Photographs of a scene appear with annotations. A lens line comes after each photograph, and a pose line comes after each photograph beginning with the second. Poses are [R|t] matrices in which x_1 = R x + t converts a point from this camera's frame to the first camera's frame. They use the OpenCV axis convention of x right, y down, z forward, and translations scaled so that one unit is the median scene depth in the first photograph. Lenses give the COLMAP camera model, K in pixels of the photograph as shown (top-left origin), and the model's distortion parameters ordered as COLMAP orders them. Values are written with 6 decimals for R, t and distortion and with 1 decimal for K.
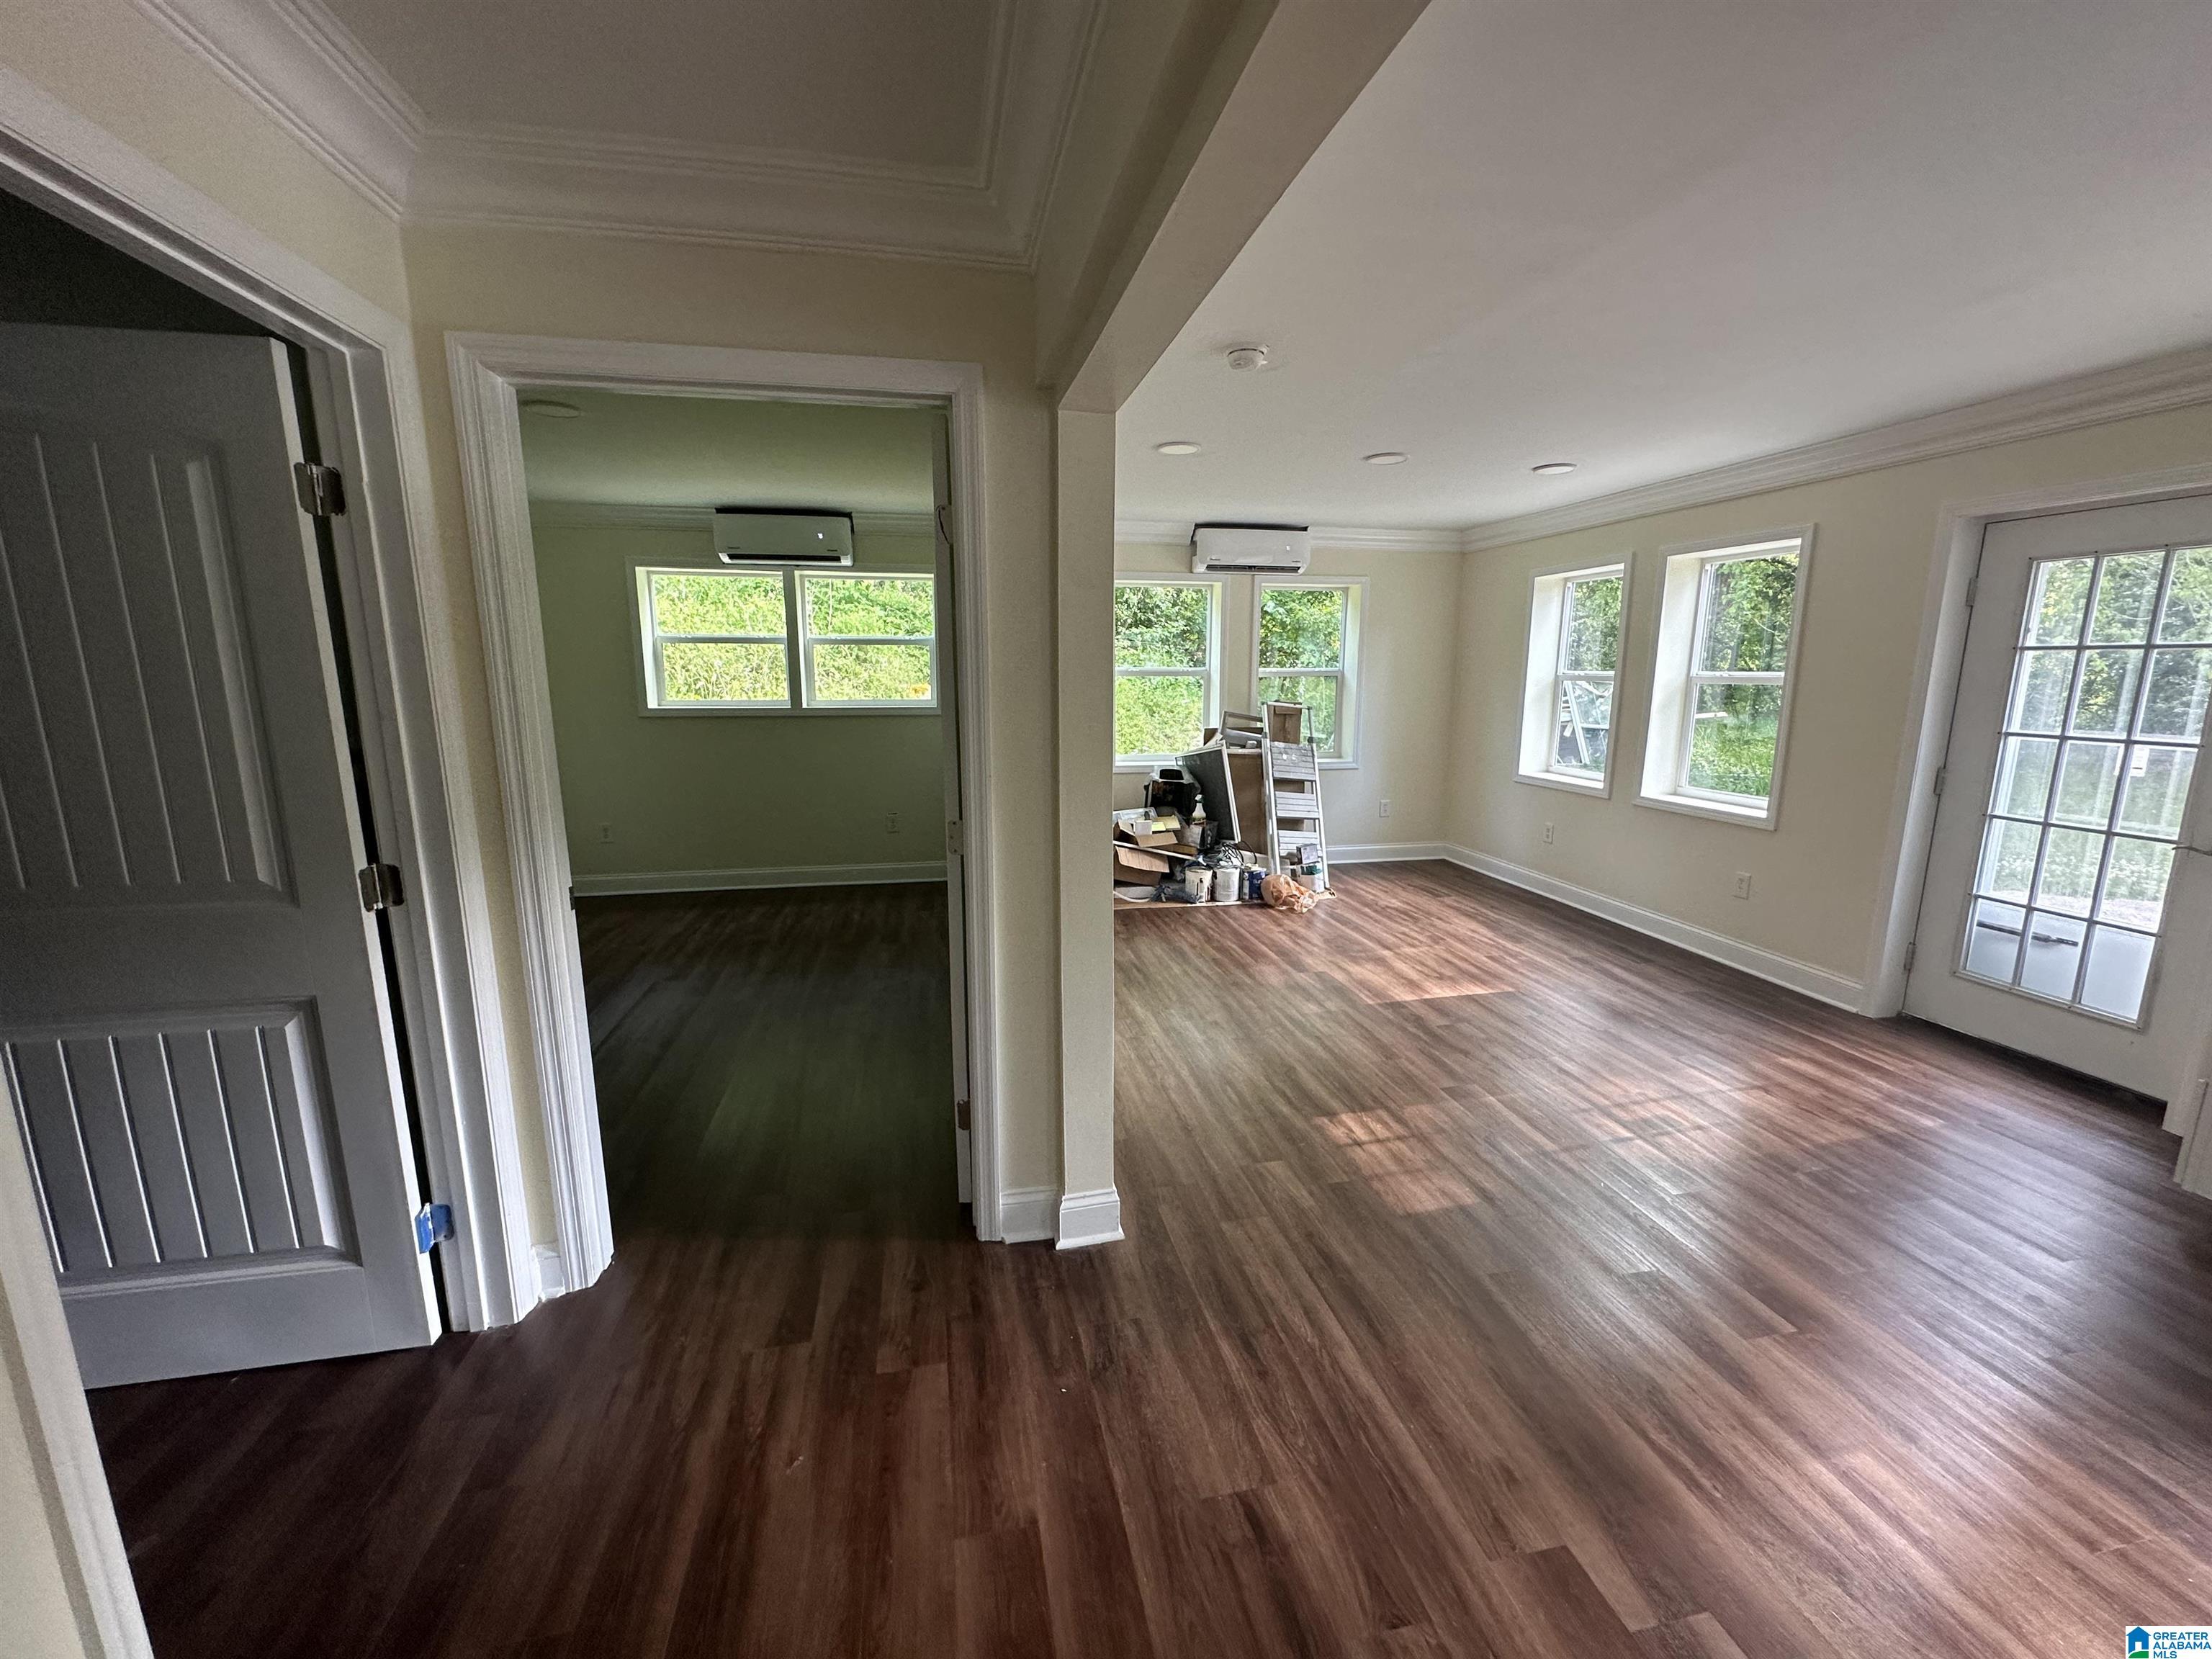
lens RADIAL K [[881.7, 0, 1111.0], [0, 881.7, 826.1], [0, 0, 1]] dist [-0.002350, 0.000093]
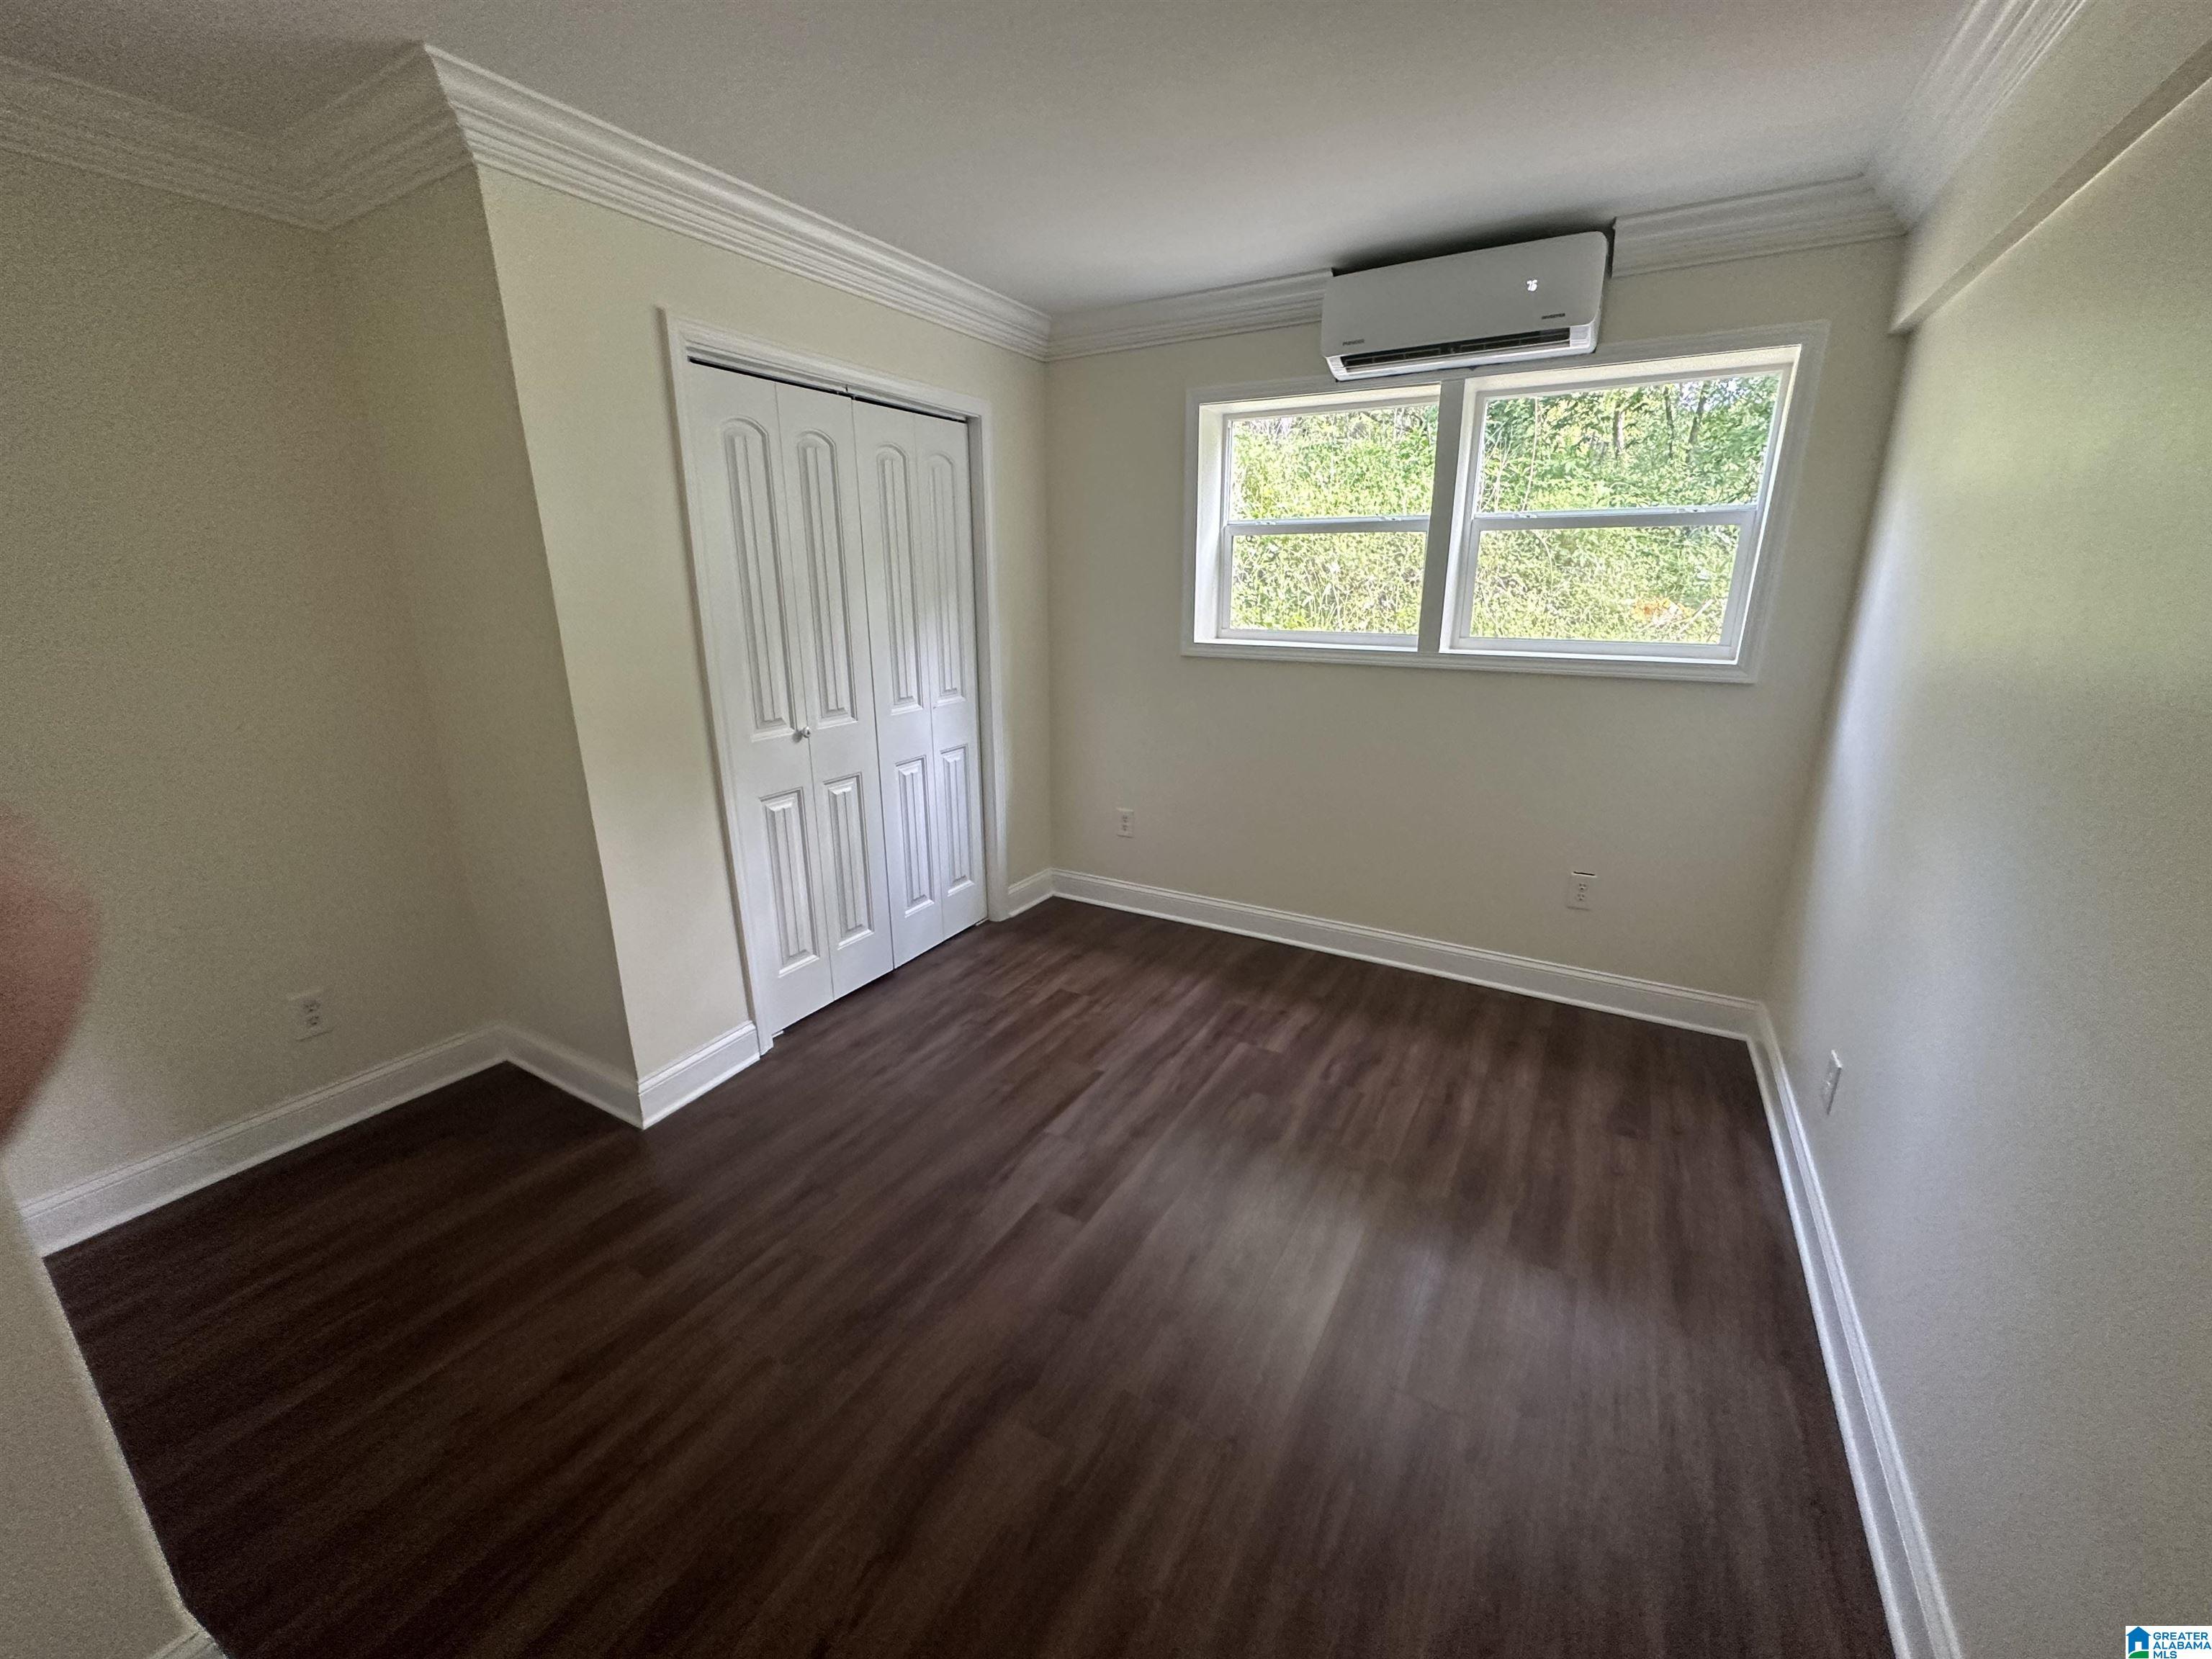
lens RADIAL K [[881.7, 0, 1111.0], [0, 881.7, 826.1], [0, 0, 1]] dist [-0.002350, 0.000093]
pose [[0.751085, 0.178158, -0.635713, -0.206523], [-0.111807, 0.983318, 0.143475, -0.125321], [0.650669, -0.036685, 0.758475, 0.675616]]
